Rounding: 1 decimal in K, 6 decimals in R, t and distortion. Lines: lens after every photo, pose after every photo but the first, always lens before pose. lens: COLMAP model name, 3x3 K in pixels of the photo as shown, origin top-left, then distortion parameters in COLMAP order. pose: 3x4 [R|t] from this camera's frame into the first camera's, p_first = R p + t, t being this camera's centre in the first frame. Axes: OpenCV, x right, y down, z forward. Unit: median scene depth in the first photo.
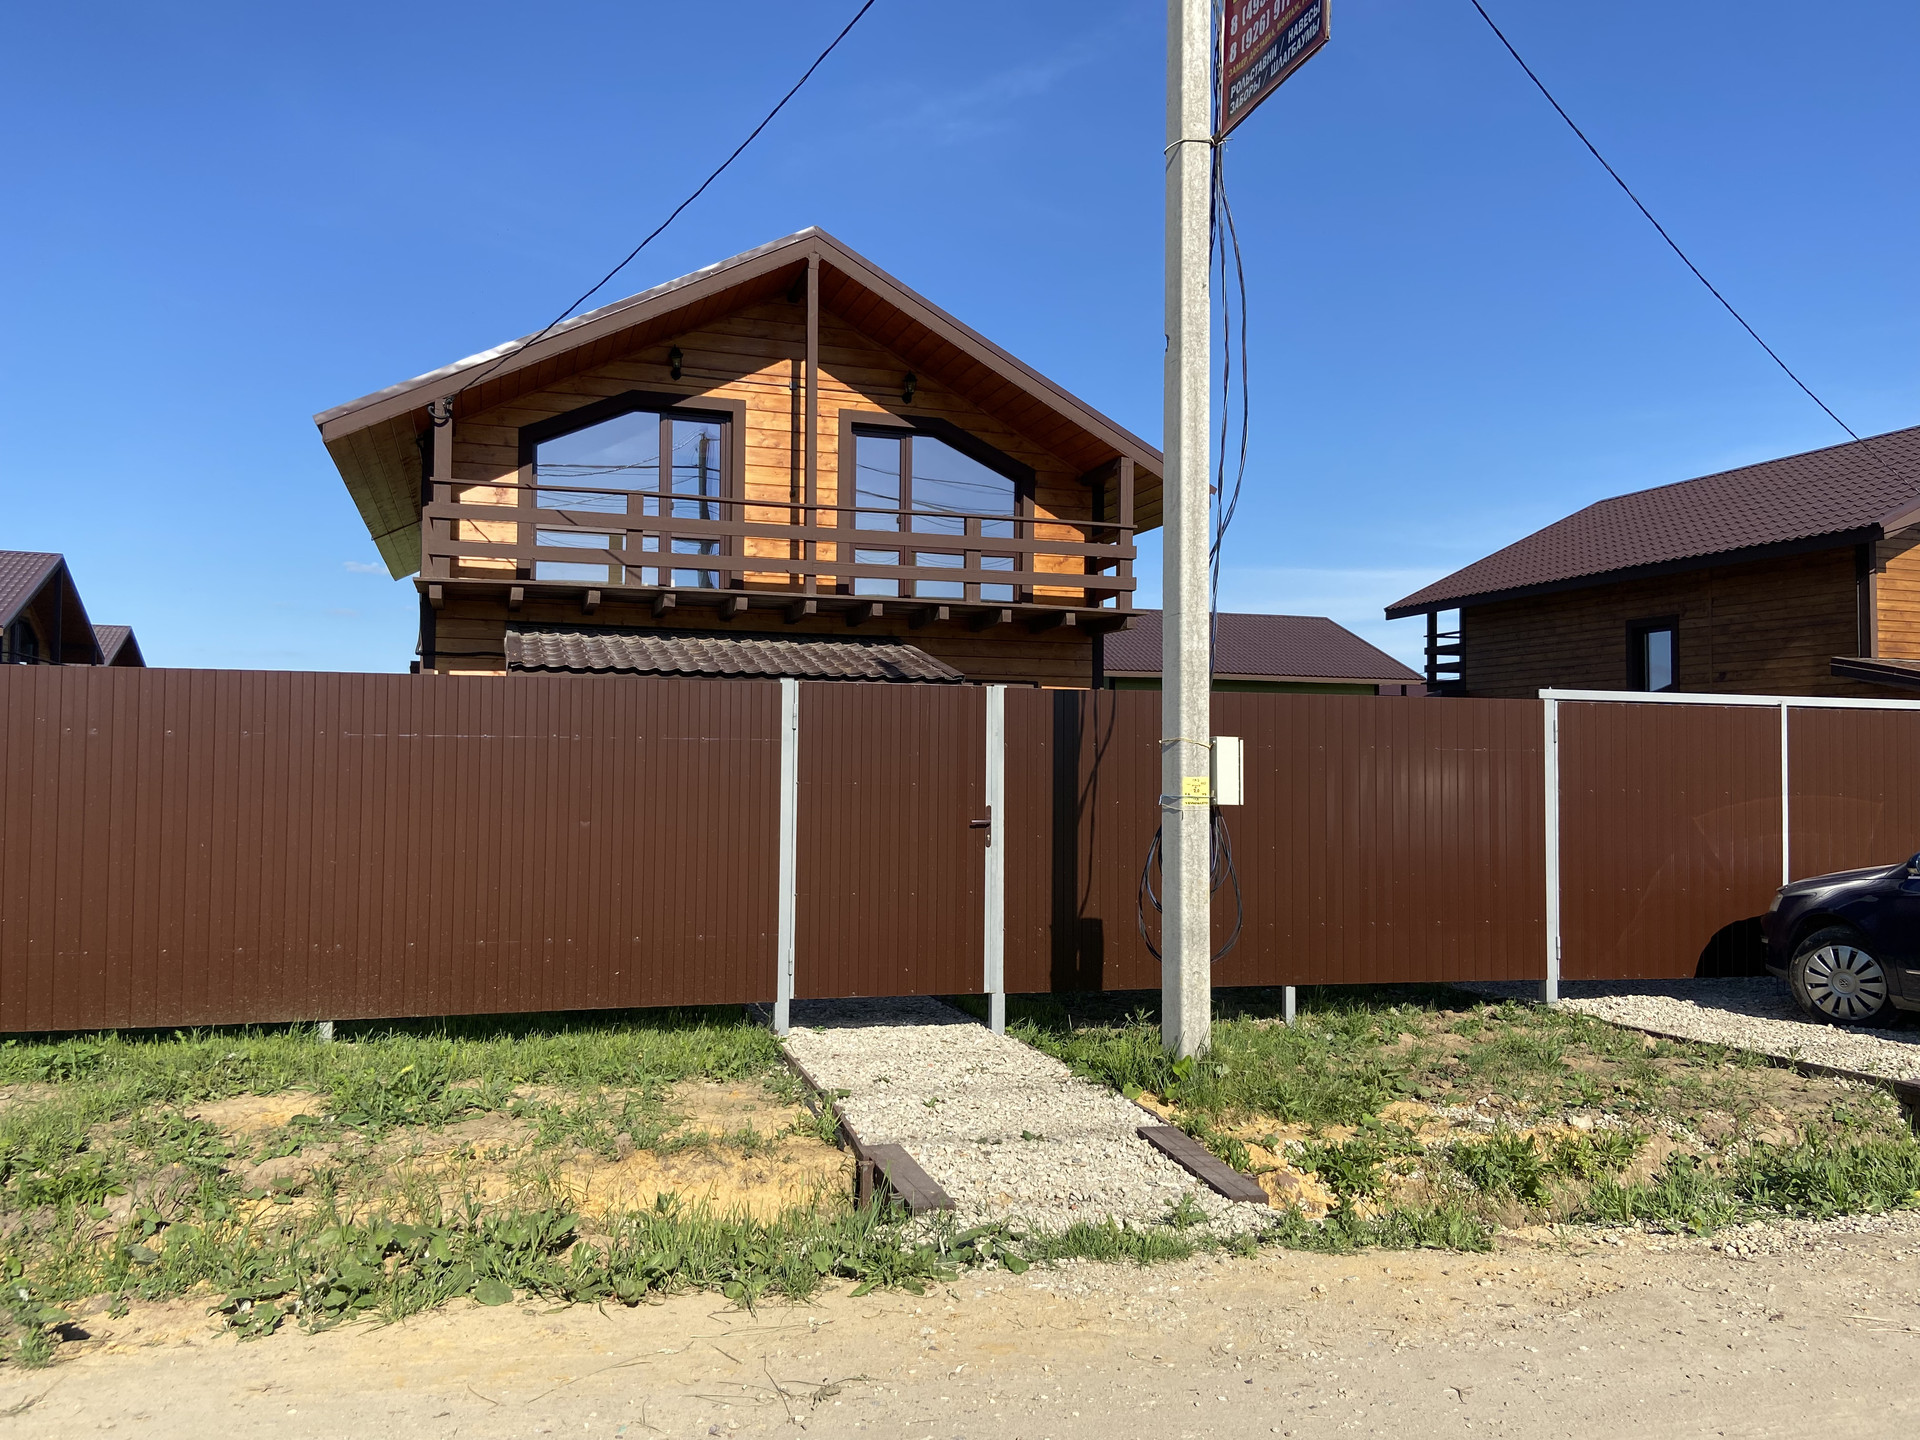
lens RADIAL K [[1439.9, 0, 960.0], [0, 1439.9, 720.0], [0, 0, 1]] dist [0.076007, -0.001182]
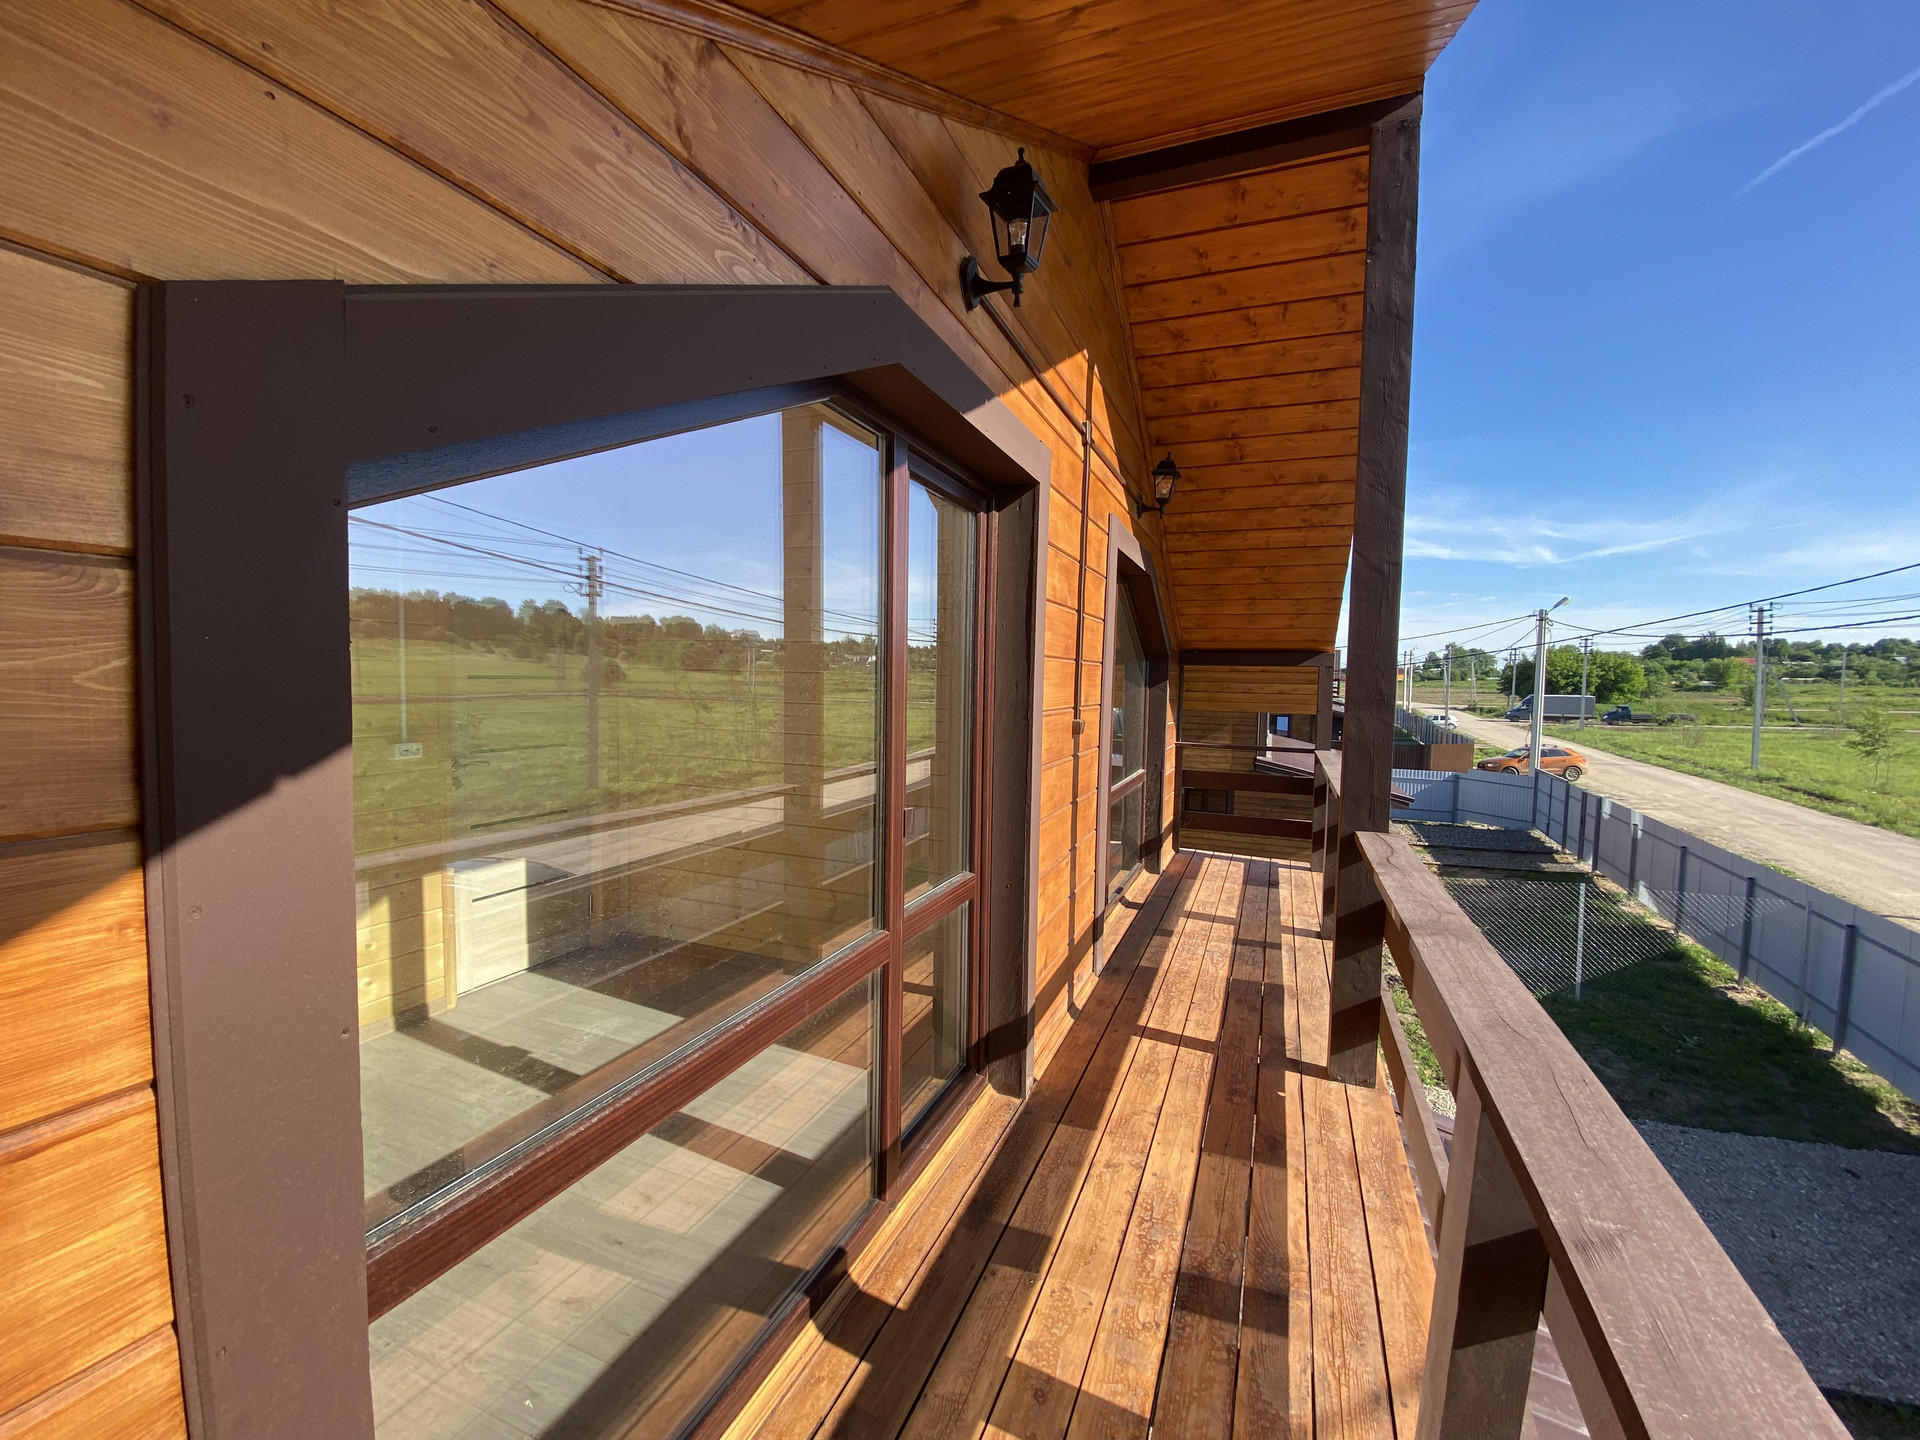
lens RADIAL K [[782.2, 0, 957.6], [0, 782.2, 721.3], [0, 0, 1]] dist [0.077411, -0.053503]
pose [[0.651764, -0.032984, 0.757705, -0.279865], [-0.039416, 0.996231, 0.077272, -0.167238], [-0.757397, -0.080229, 0.648007, 0.858023]]
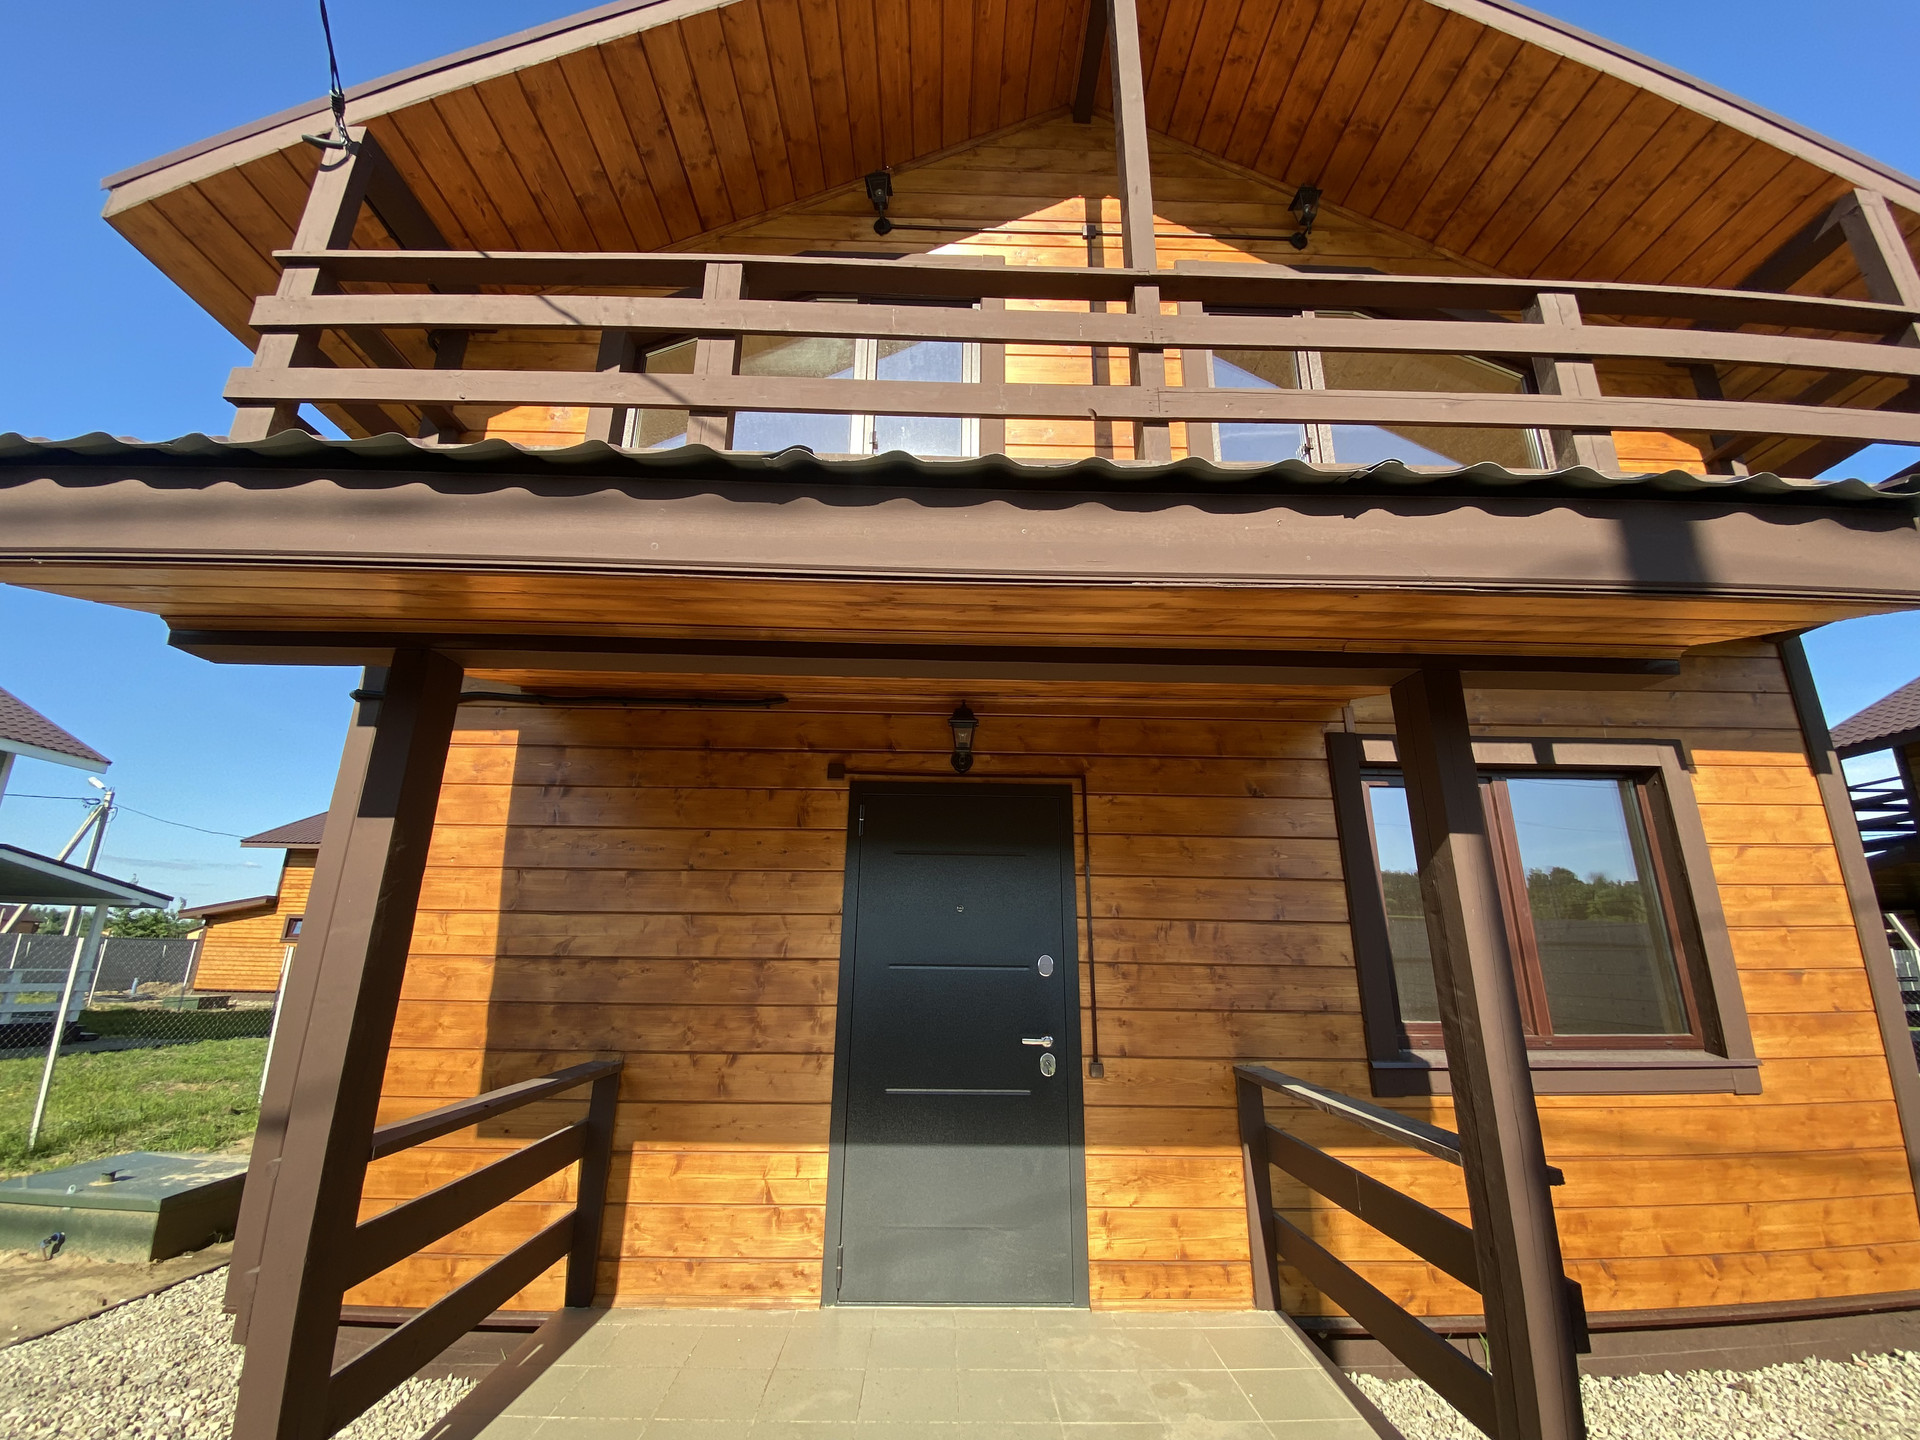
lens RADIAL K [[767.3, 0, 961.6], [0, 767.3, 722.7], [0, 0, 1]] dist [0.021338, -0.020704]
pose [[0.957265, -0.080400, -0.277813, -0.091480], [0.007859, 0.967459, -0.252905, 0.026414], [0.289107, 0.239913, 0.926746, 0.727508]]
